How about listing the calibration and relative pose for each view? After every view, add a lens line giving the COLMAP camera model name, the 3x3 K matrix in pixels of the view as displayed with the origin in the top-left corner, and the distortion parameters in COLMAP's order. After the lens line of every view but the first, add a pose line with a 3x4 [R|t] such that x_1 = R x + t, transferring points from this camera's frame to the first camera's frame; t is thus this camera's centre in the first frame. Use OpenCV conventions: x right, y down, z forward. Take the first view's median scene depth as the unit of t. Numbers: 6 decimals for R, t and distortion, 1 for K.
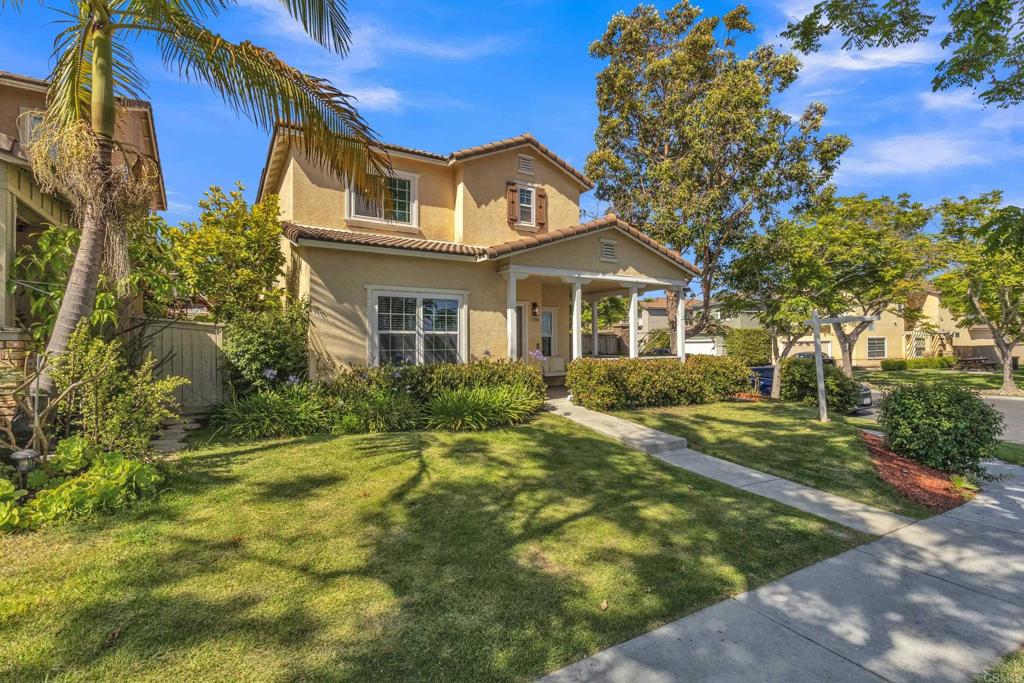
lens RADIAL K [[477.9, 0, 516.9], [0, 477.9, 340.9], [0, 0, 1]] dist [-0.001139, 0.000014]
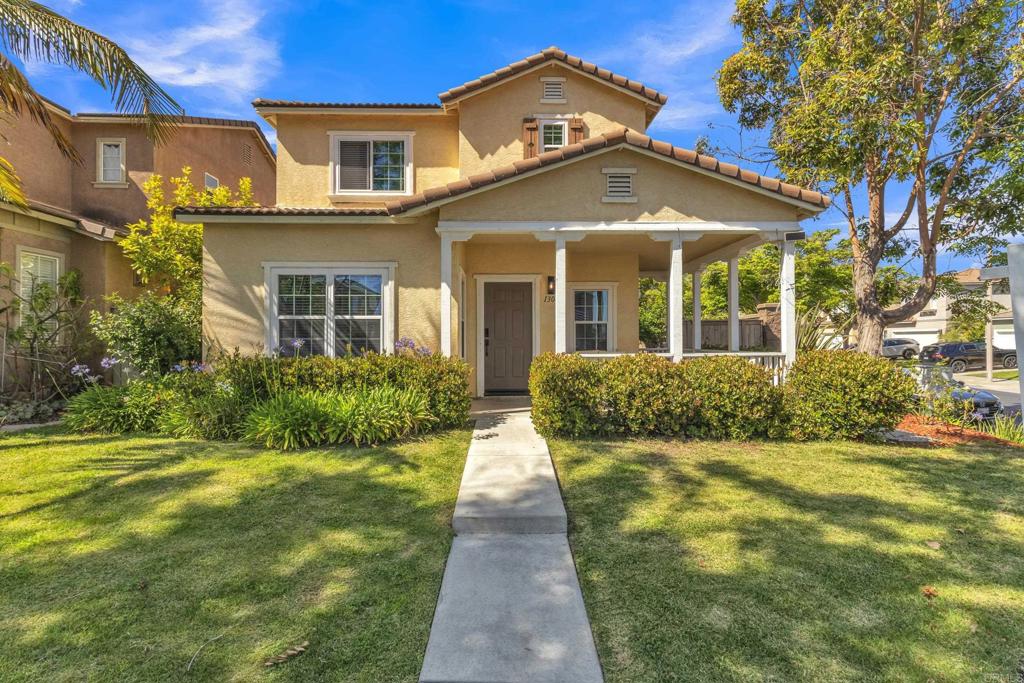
lens RADIAL K [[477.9, 0, 516.9], [0, 477.9, 340.9], [0, 0, 1]] dist [-0.001139, 0.000014]
pose [[0.865990, 0.004197, -0.500044, 0.399888], [0.002363, 0.999919, 0.012483, 0.010954], [0.500056, -0.011992, 0.865910, 0.381829]]
